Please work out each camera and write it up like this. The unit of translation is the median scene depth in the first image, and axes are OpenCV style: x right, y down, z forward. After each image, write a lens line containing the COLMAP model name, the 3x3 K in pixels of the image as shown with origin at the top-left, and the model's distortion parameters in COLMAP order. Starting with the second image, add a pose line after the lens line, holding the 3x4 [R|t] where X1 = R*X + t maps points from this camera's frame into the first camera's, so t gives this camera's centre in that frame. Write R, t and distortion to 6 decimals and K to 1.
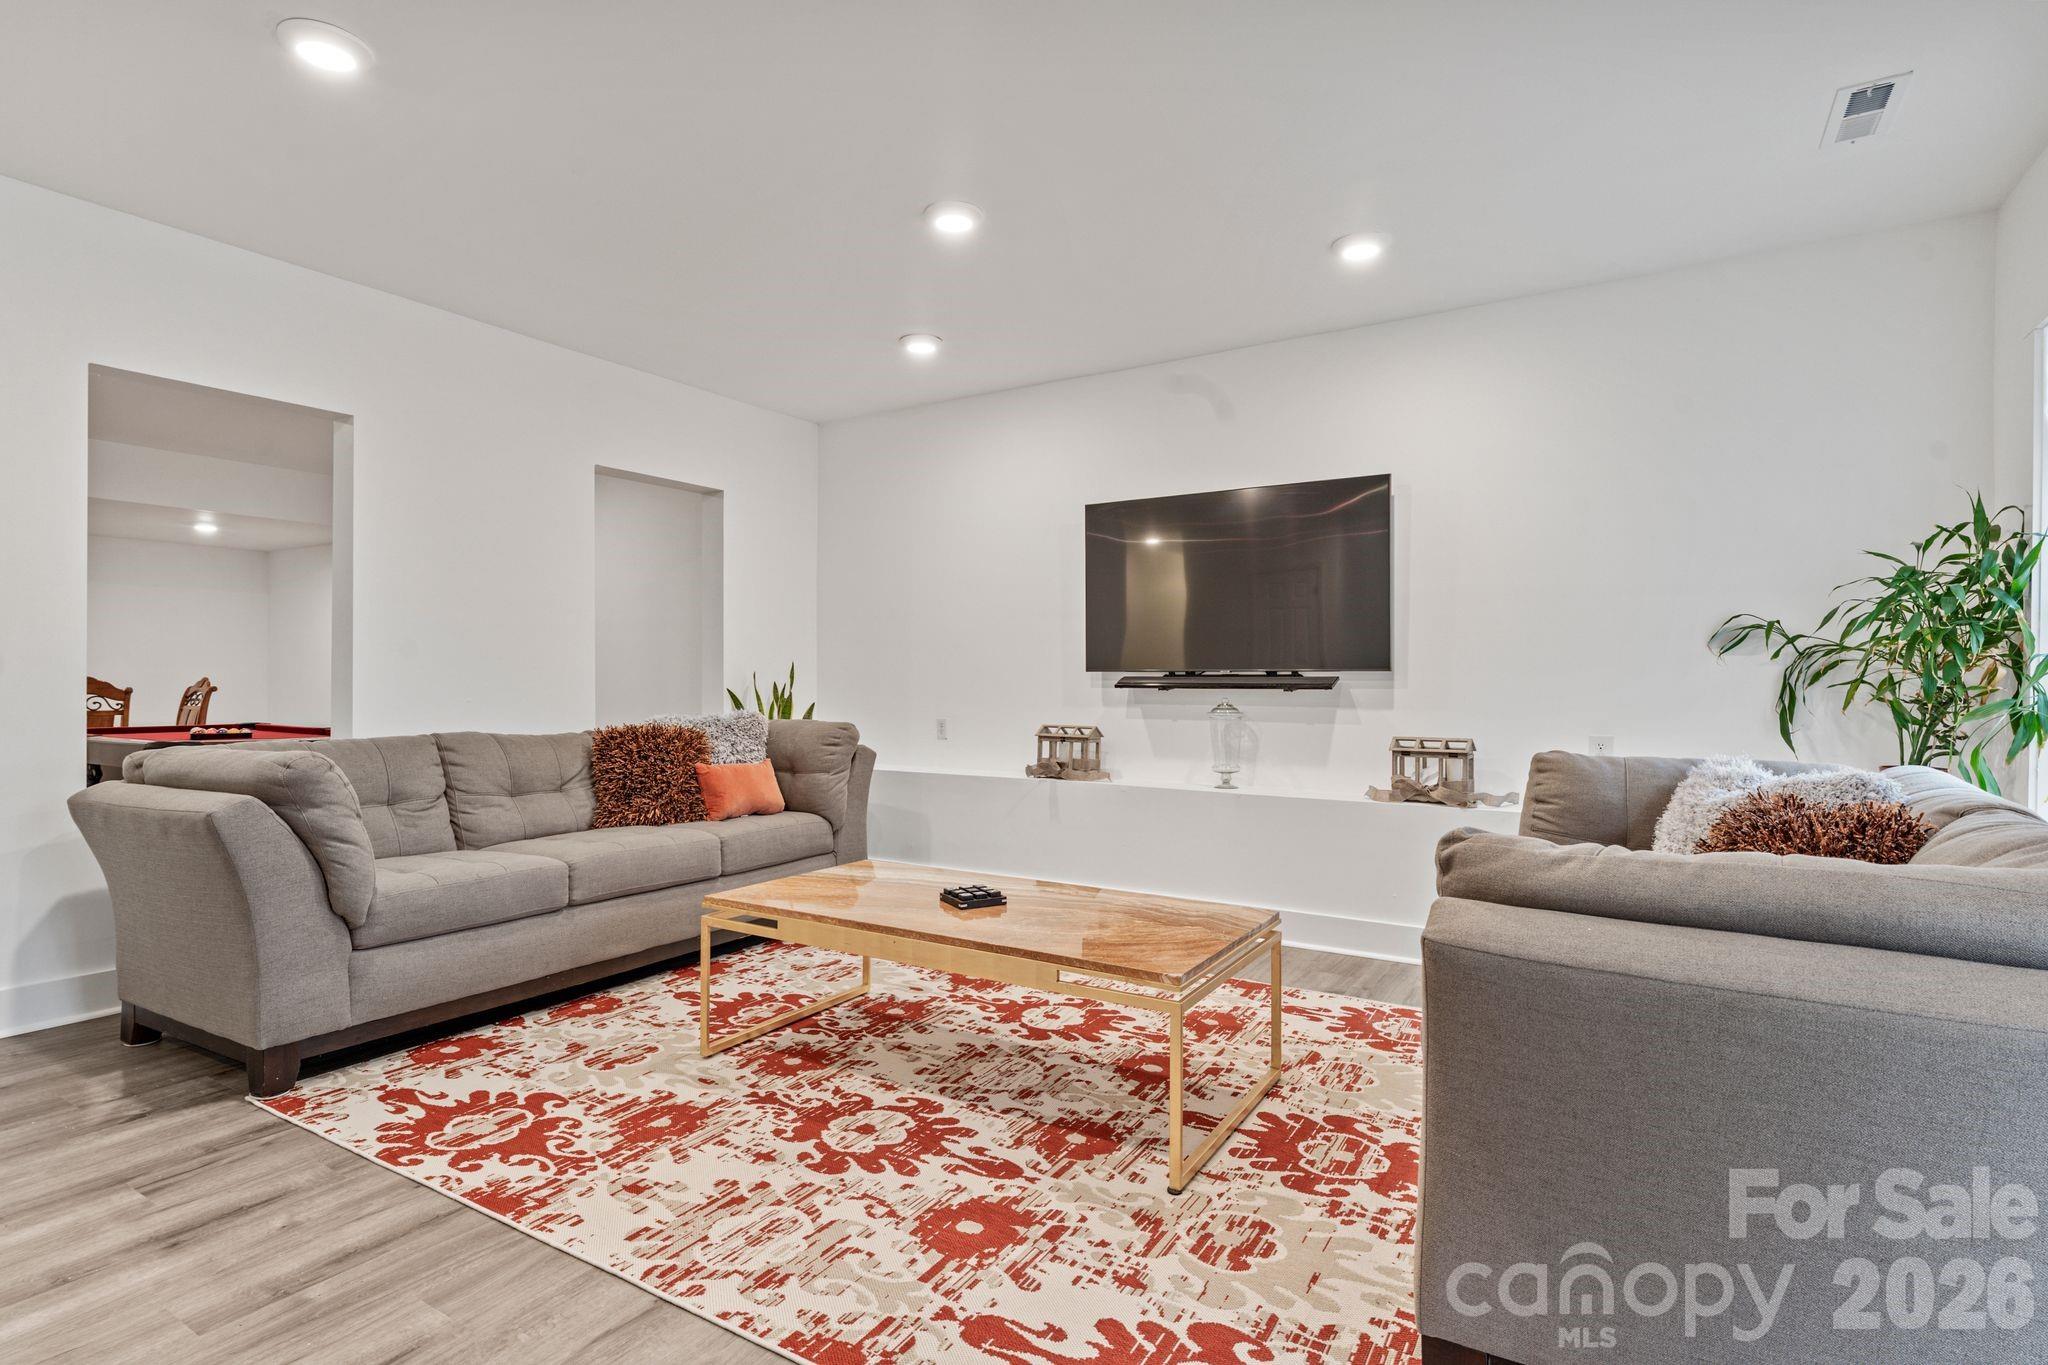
lens RADIAL K [[1009.8, 0, 1025.7], [0, 1009.8, 678.8], [0, 0, 1]] dist [0.001063, -0.000498]
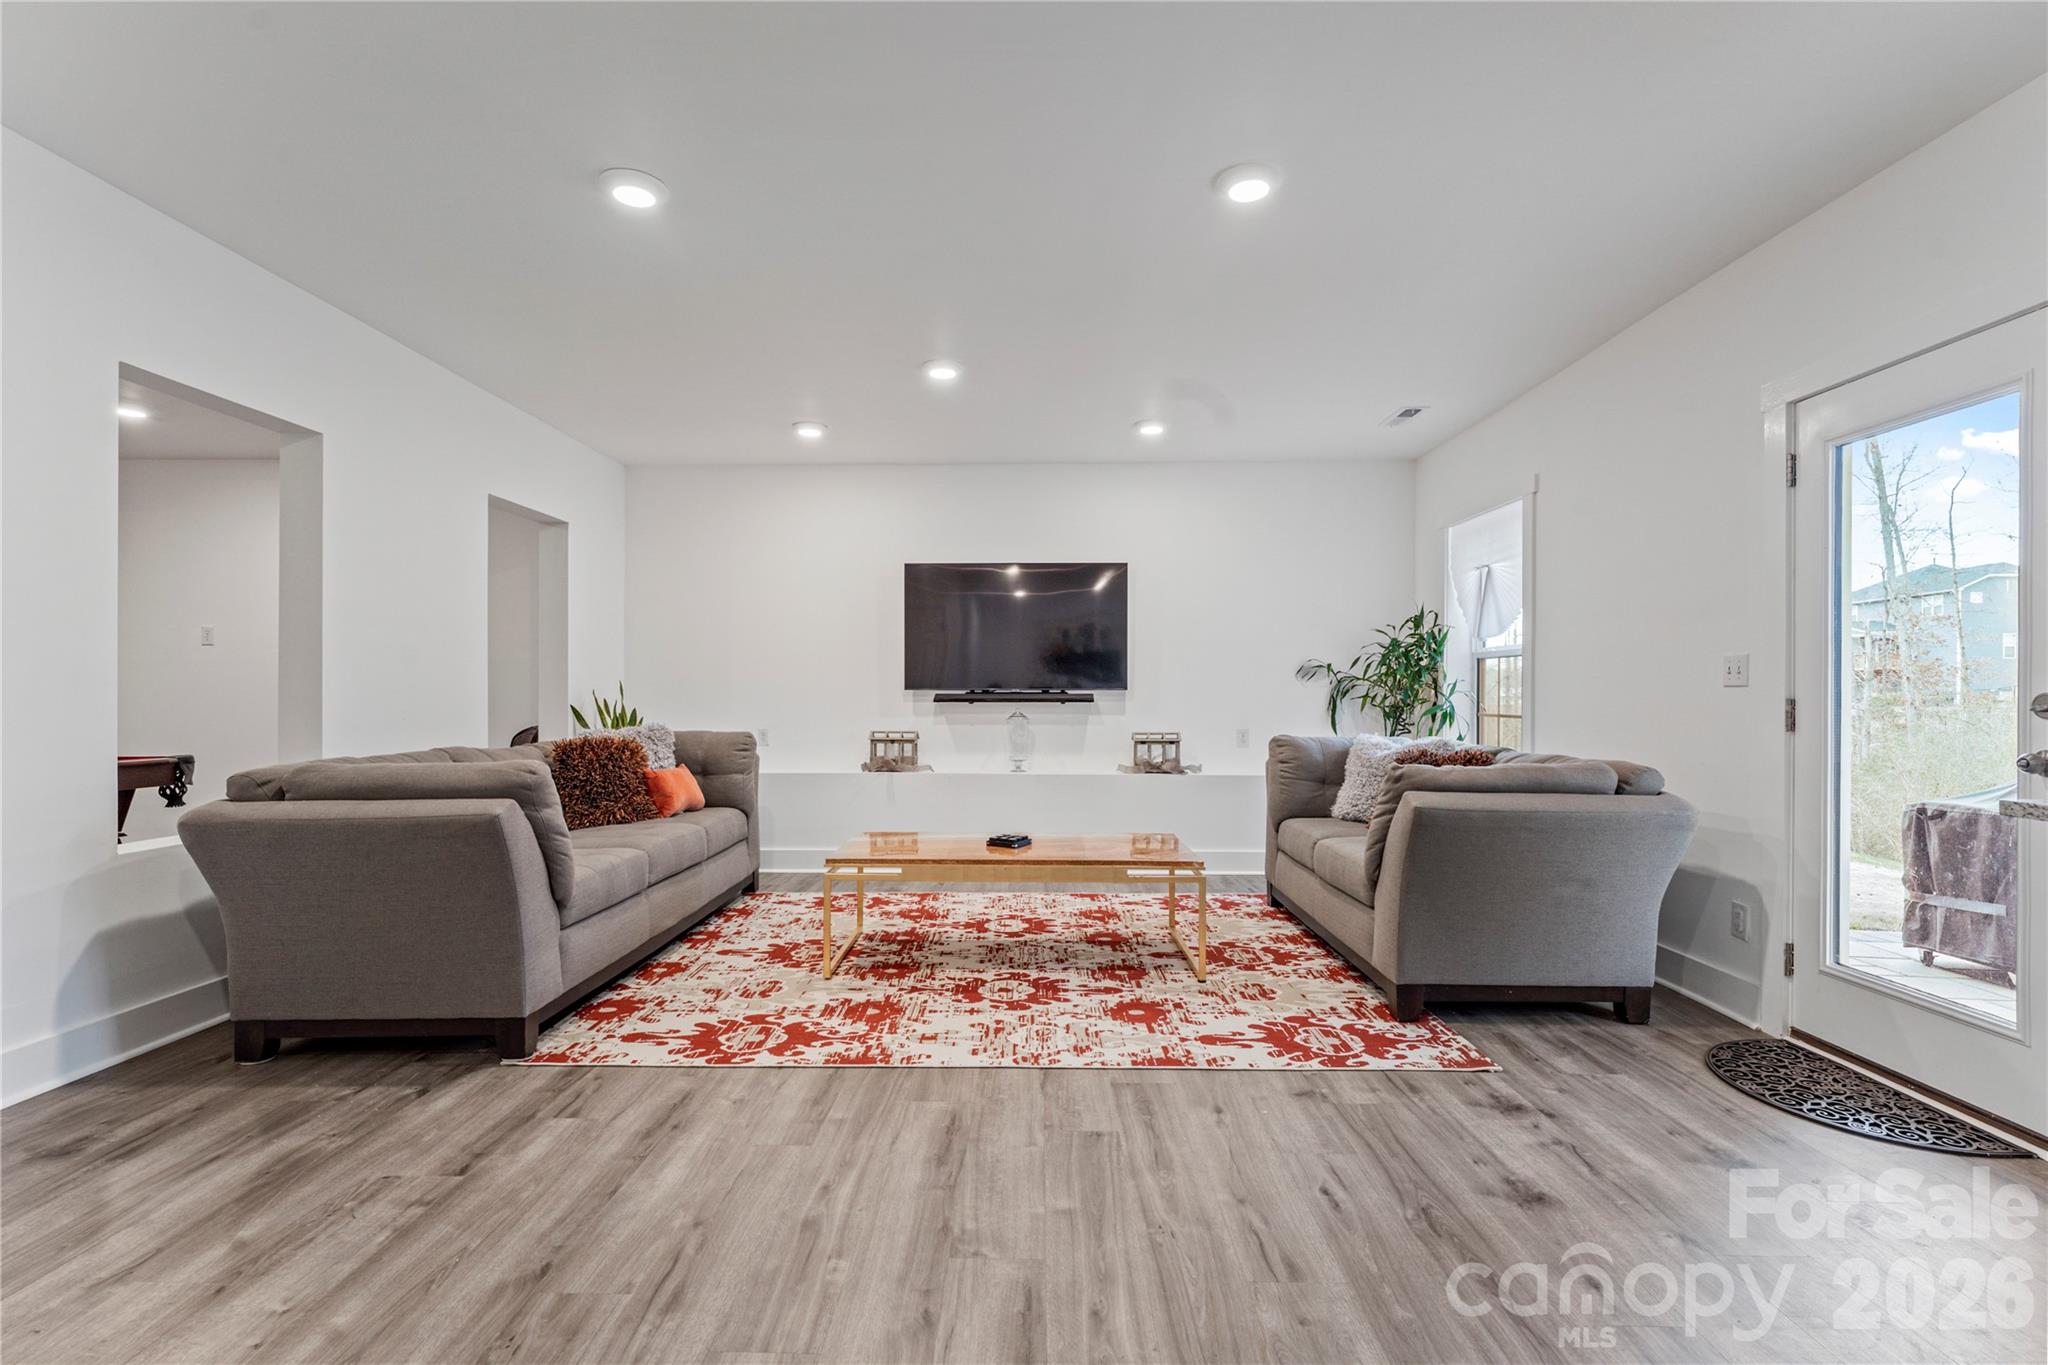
lens RADIAL K [[900.7, 0, 1027.6], [0, 900.7, 693.5], [0, 0, 1]] dist [0.000409, -0.000851]
pose [[0.861317, -0.001256, 0.508066, -0.651161], [0.001579, 0.999999, -0.000204, -0.003286], [-0.508065, 0.000978, 0.861318, -0.155450]]
